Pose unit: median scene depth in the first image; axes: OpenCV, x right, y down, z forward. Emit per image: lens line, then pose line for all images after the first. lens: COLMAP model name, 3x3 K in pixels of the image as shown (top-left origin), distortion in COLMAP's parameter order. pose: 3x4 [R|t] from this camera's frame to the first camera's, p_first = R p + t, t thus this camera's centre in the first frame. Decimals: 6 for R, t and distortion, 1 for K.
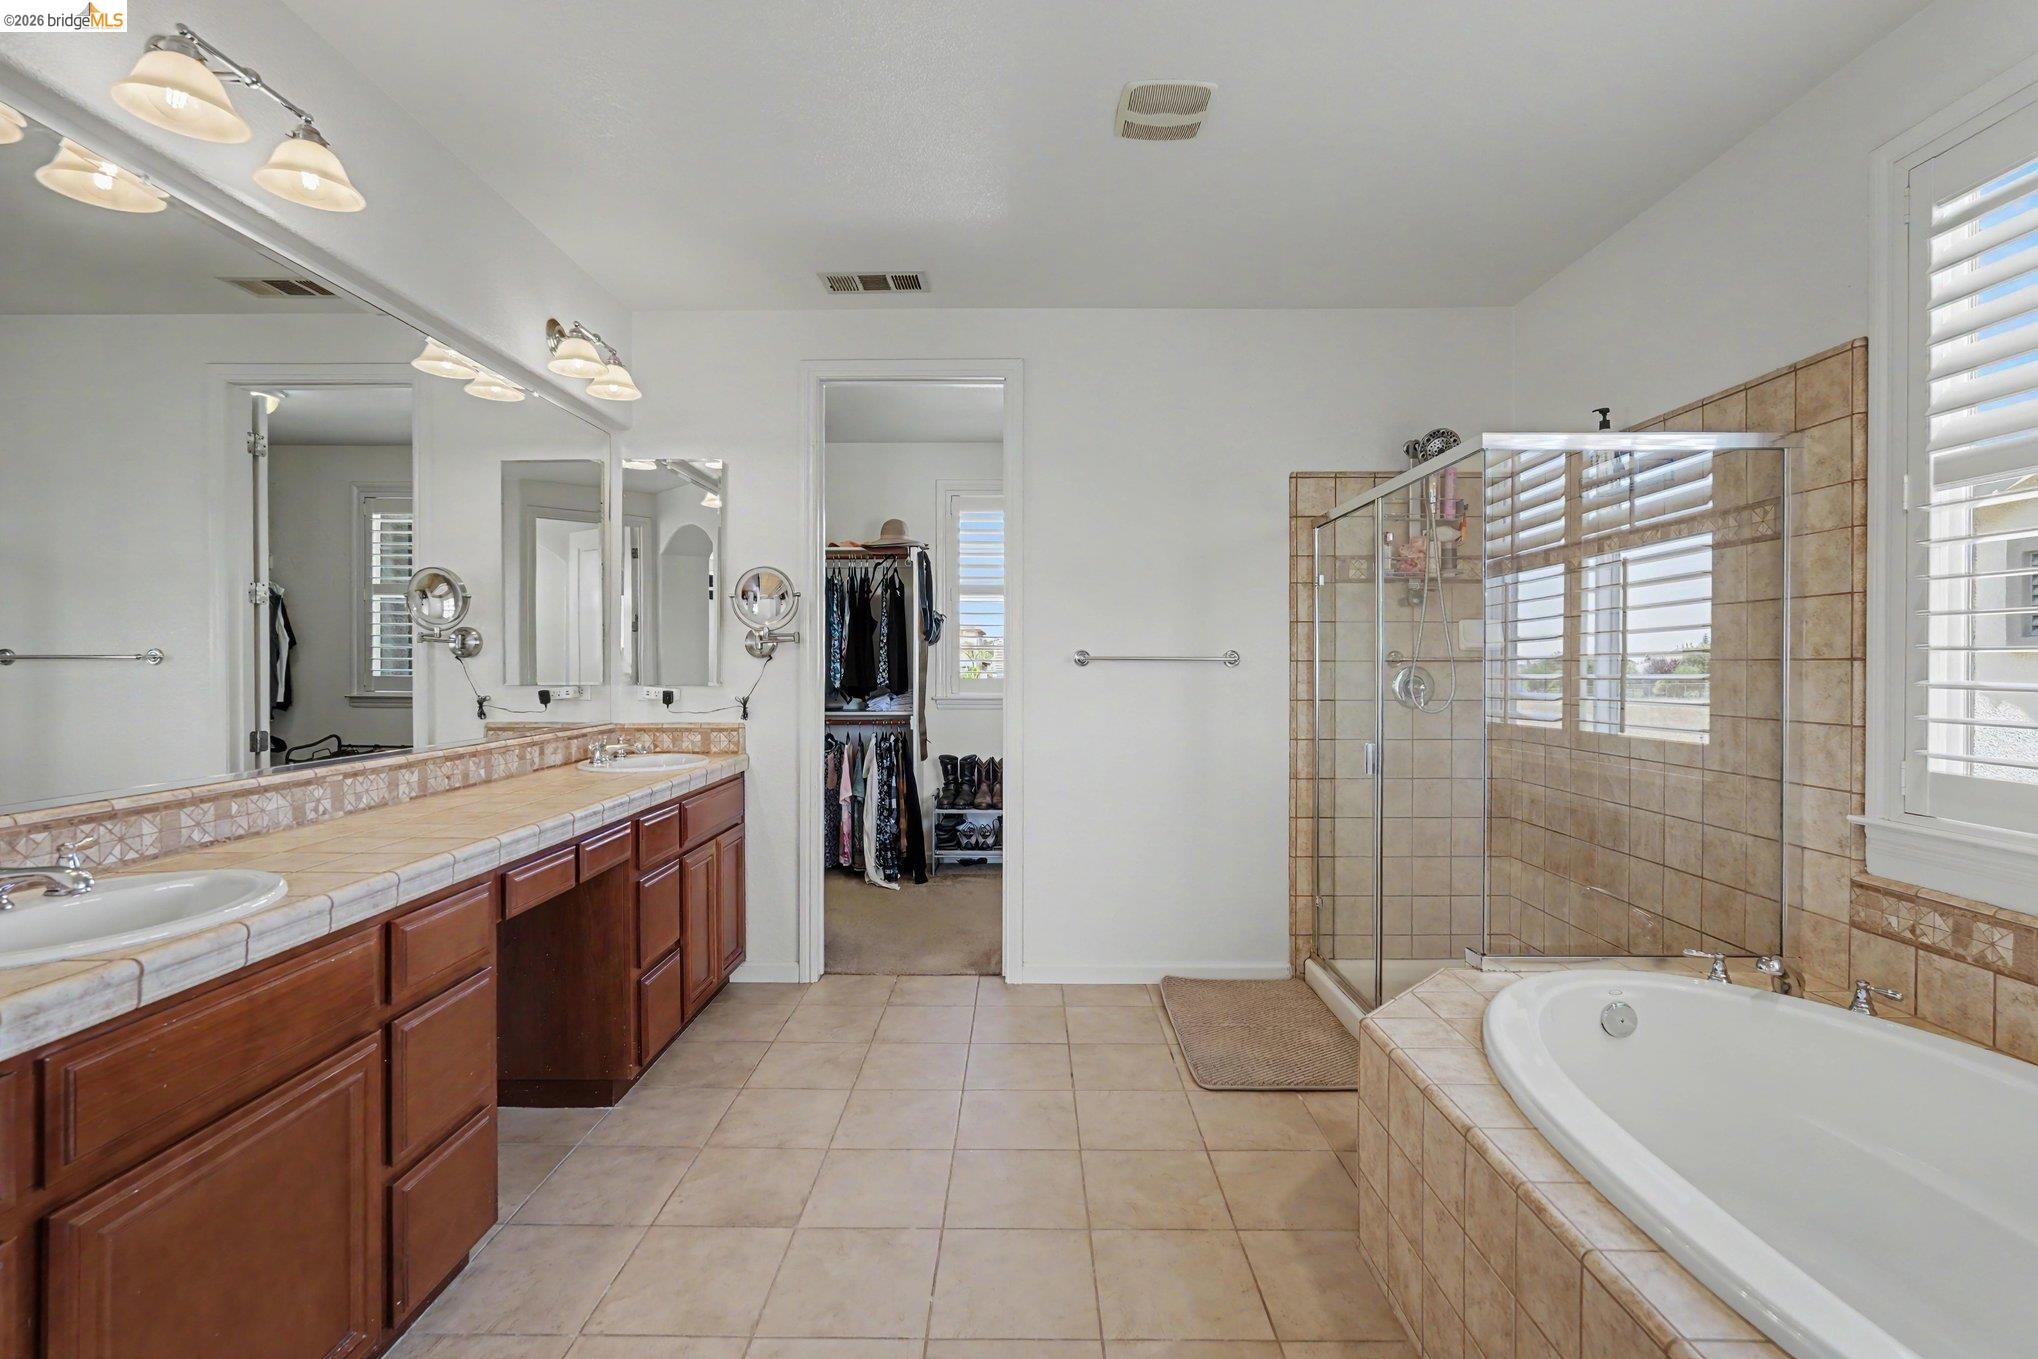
lens RADIAL K [[902.5, 0, 1013.3], [0, 902.5, 663.2], [0, 0, 1]] dist [-0.002000, 0.000622]
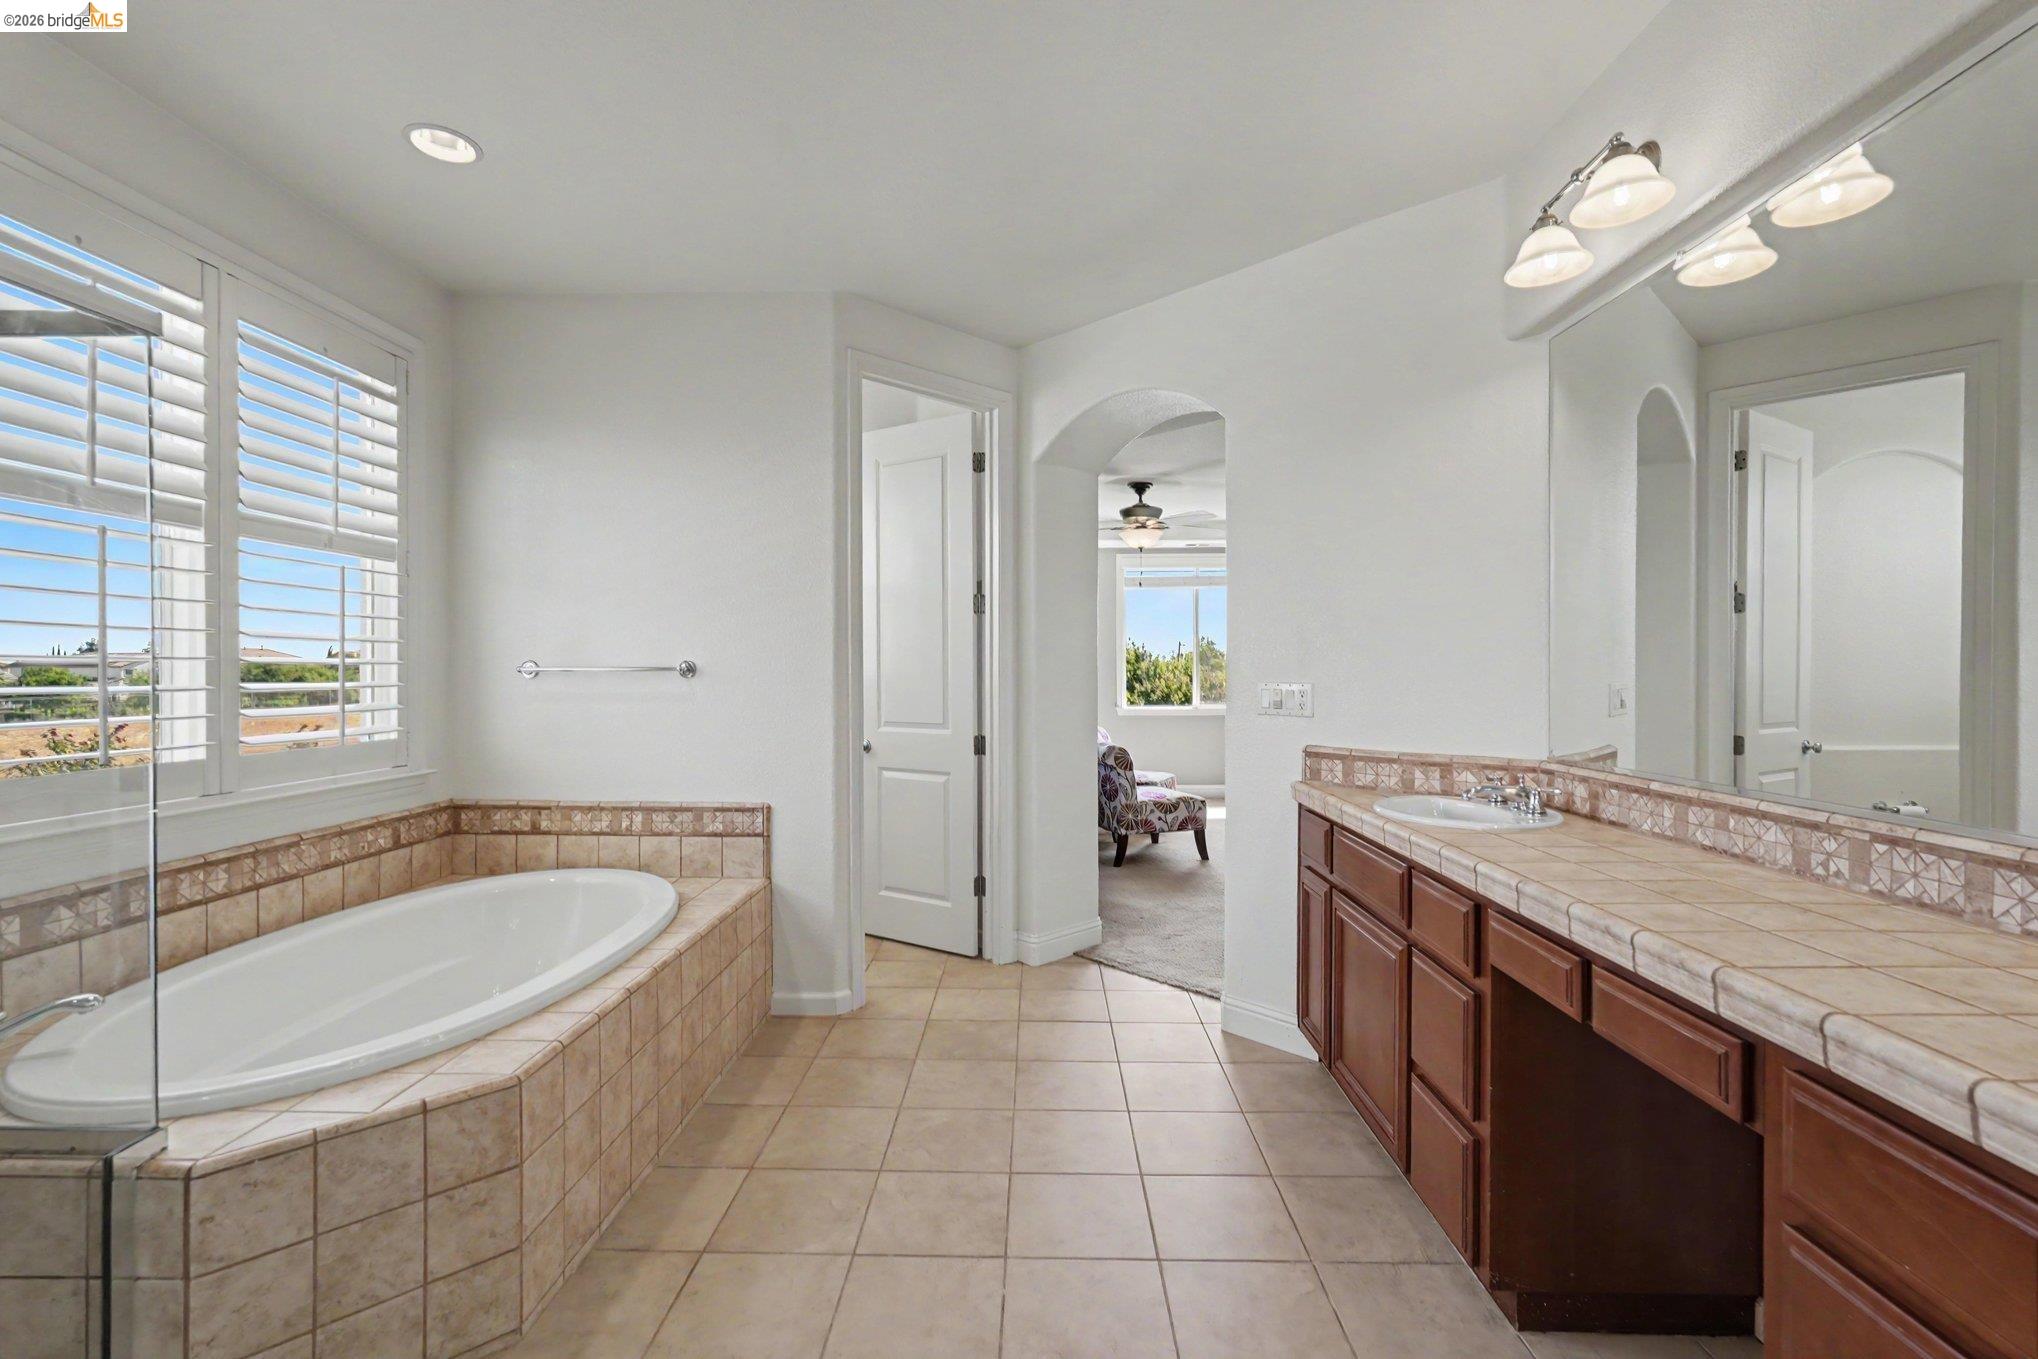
lens RADIAL K [[902.5, 0, 1012.6], [0, 902.5, 680.8], [0, 0, 1]] dist [-0.002000, 0.000622]
pose [[-0.999734, -0.003463, 0.022814, -0.119853], [-0.003180, 0.999918, 0.012421, -0.000728], [-0.022855, 0.012345, -0.999663, 2.001948]]
